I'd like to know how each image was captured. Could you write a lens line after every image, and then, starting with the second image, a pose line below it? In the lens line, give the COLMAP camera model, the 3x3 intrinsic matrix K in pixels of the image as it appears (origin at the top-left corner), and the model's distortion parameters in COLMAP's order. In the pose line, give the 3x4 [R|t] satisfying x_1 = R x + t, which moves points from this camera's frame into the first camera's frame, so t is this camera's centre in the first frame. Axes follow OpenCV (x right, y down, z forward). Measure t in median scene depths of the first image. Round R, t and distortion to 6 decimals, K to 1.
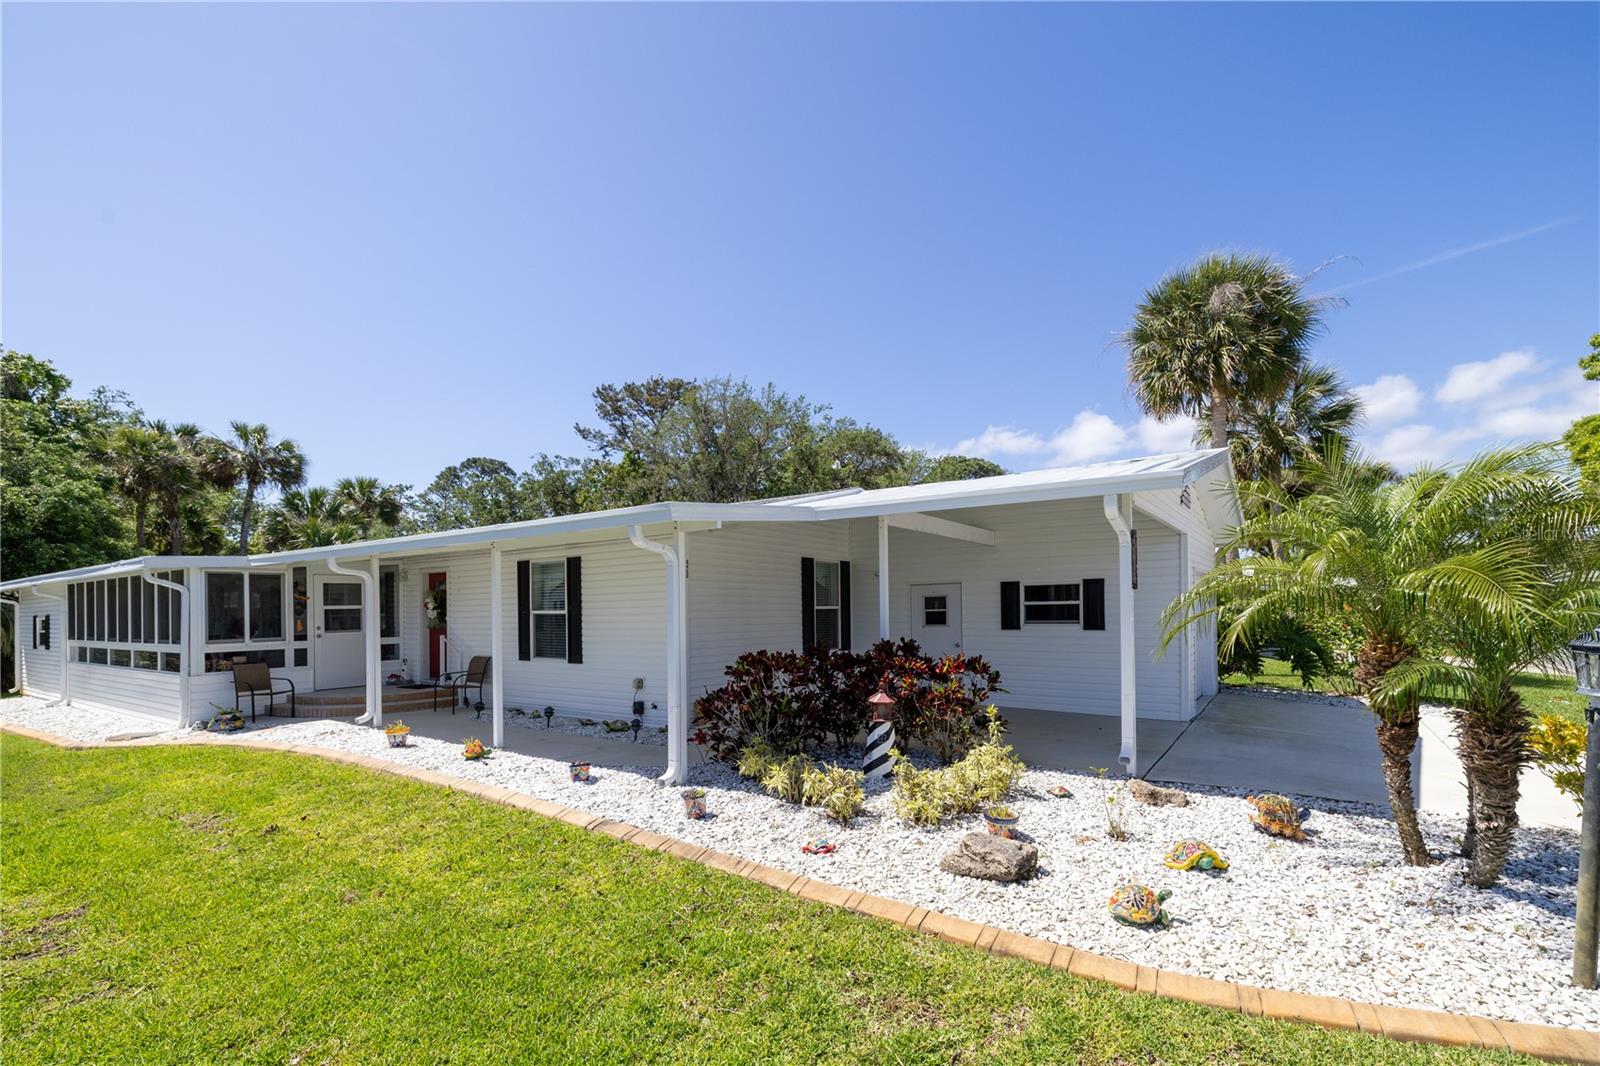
lens RADIAL K [[695.7, 0, 865.4], [0, 695.7, 604.4], [0, 0, 1]] dist [-0.002818, -0.000178]
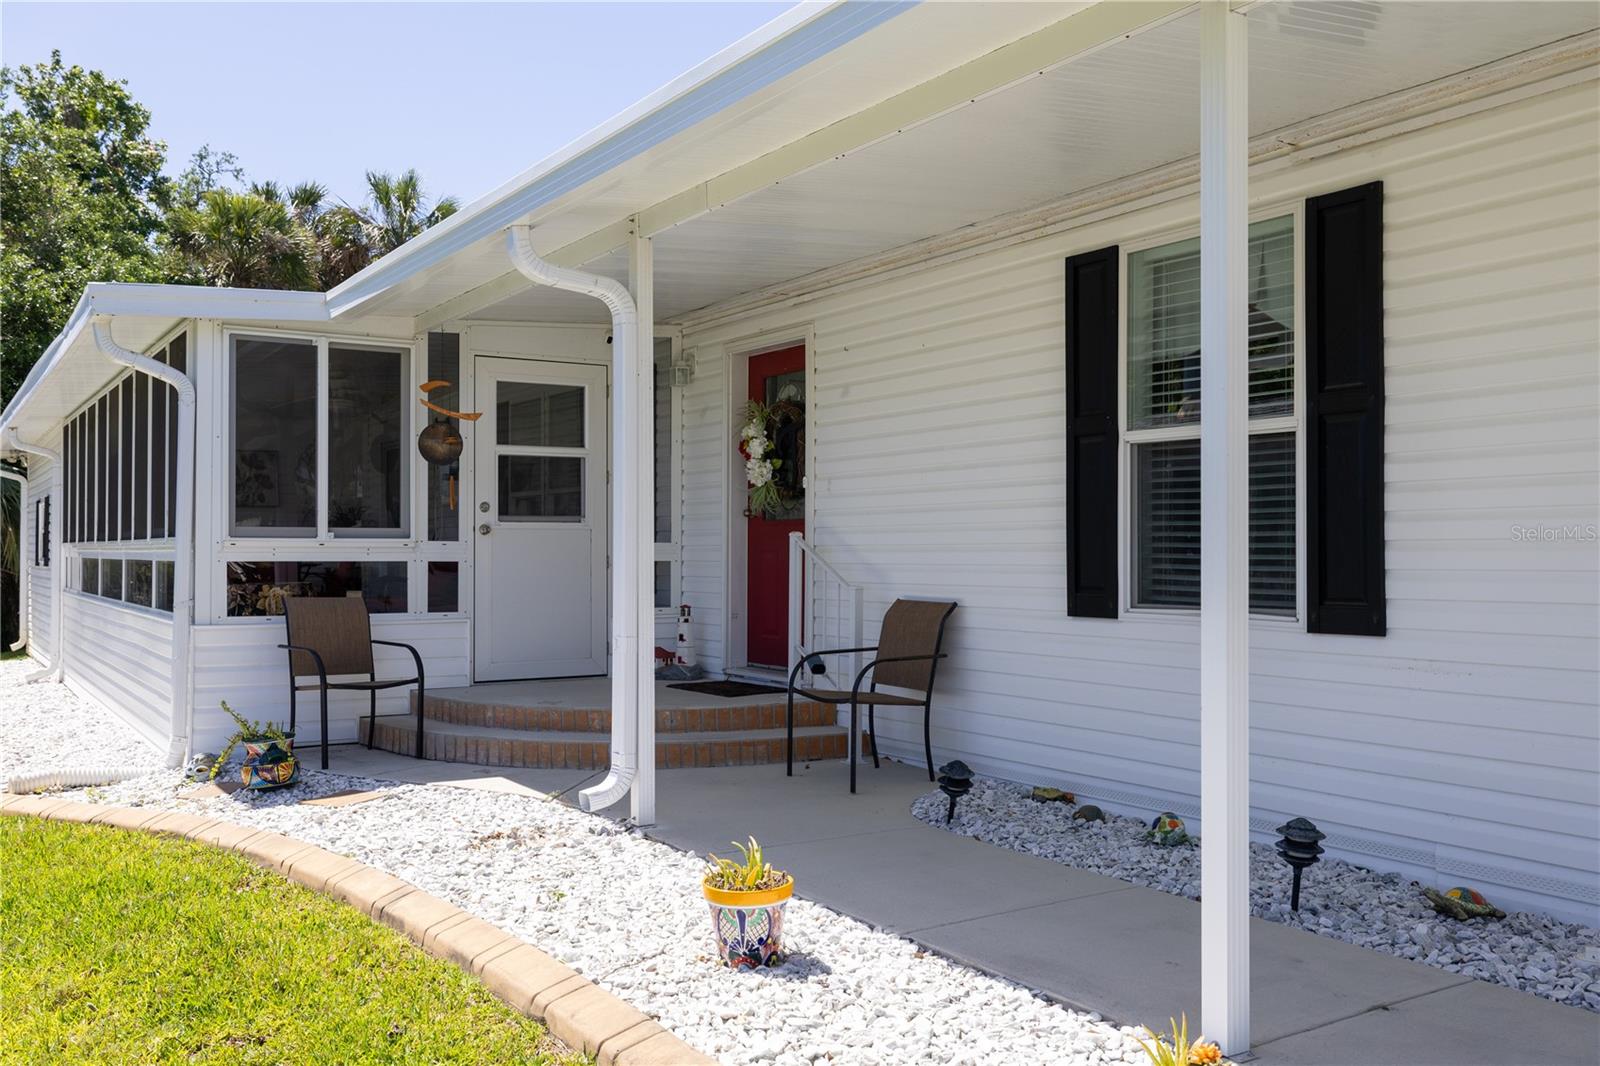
lens RADIAL K [[1398.9, 0, 801.2], [0, 1398.9, 544.8], [0, 0, 1]] dist [-0.012103, -0.021277]
pose [[0.900322, 0.014501, -0.434983, -0.346465], [-0.013955, 0.999893, 0.004448, 0.050130], [0.435001, 0.002066, 0.900428, 0.447136]]
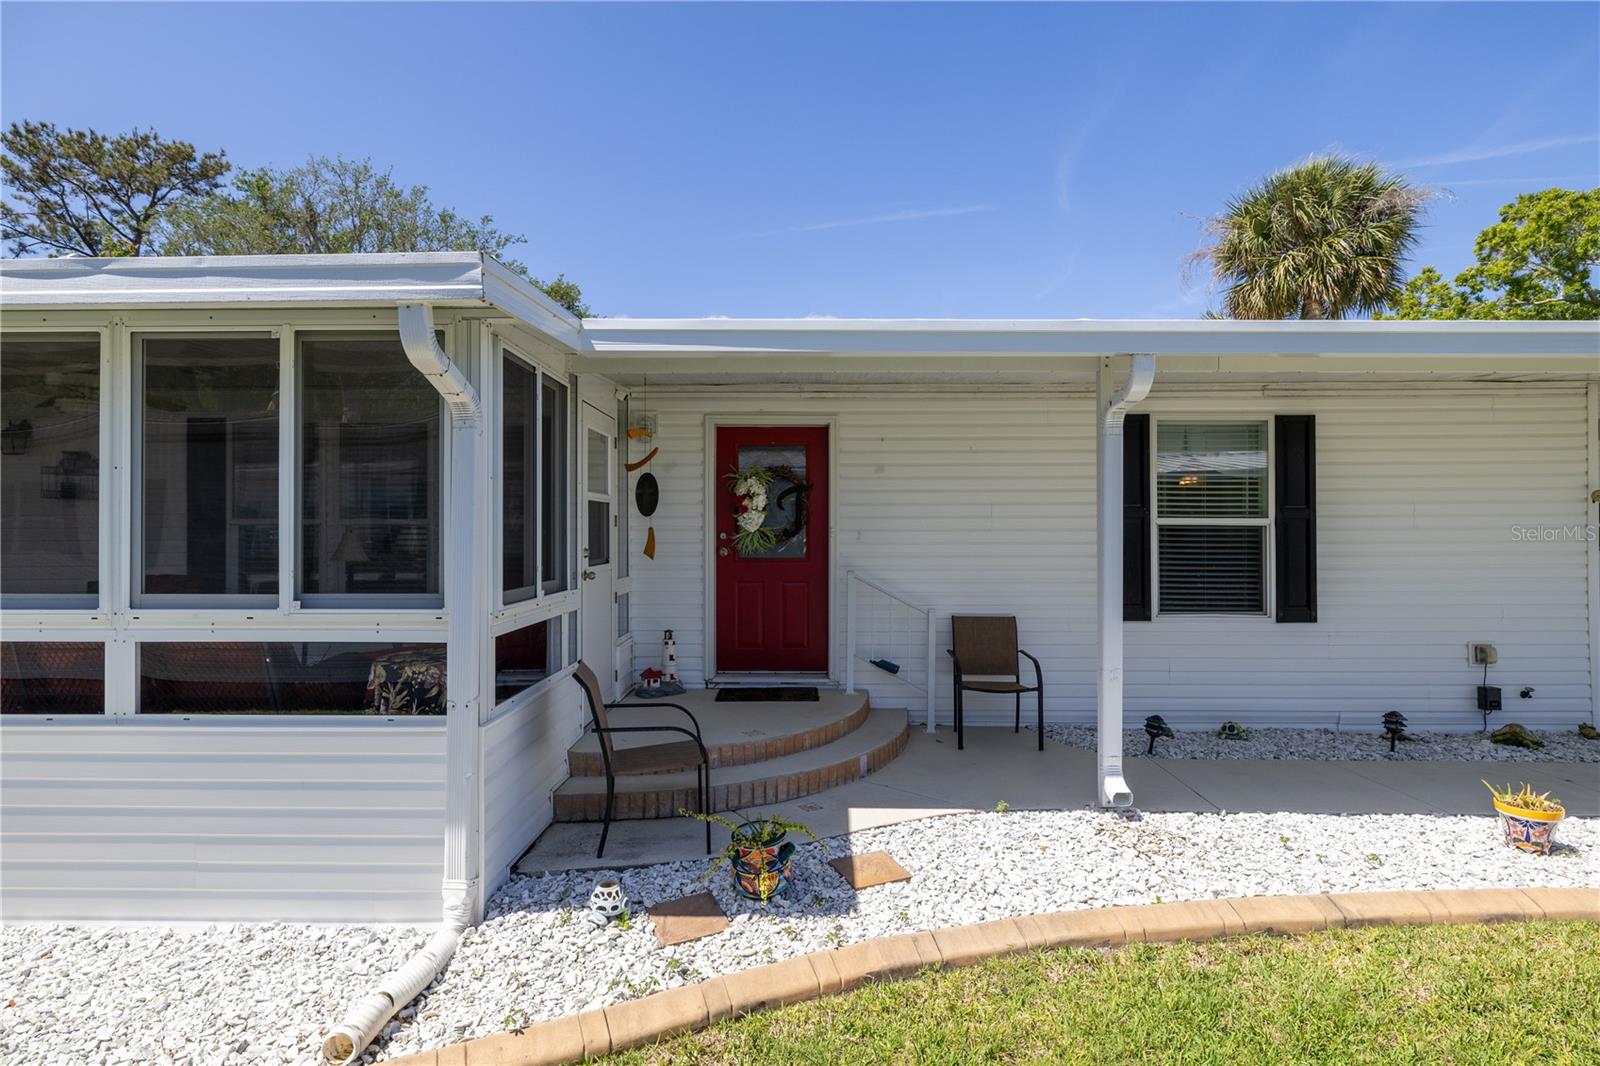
lens RADIAL K [[828.5, 0, 797.0], [0, 828.5, 530.1], [0, 0, 1]] dist [0.005201, 0.001023]
pose [[0.854687, 0.020552, 0.518736, -0.964184], [-0.016067, 0.999785, -0.013138, 0.028144], [-0.518895, 0.002895, 0.854833, 0.613198]]
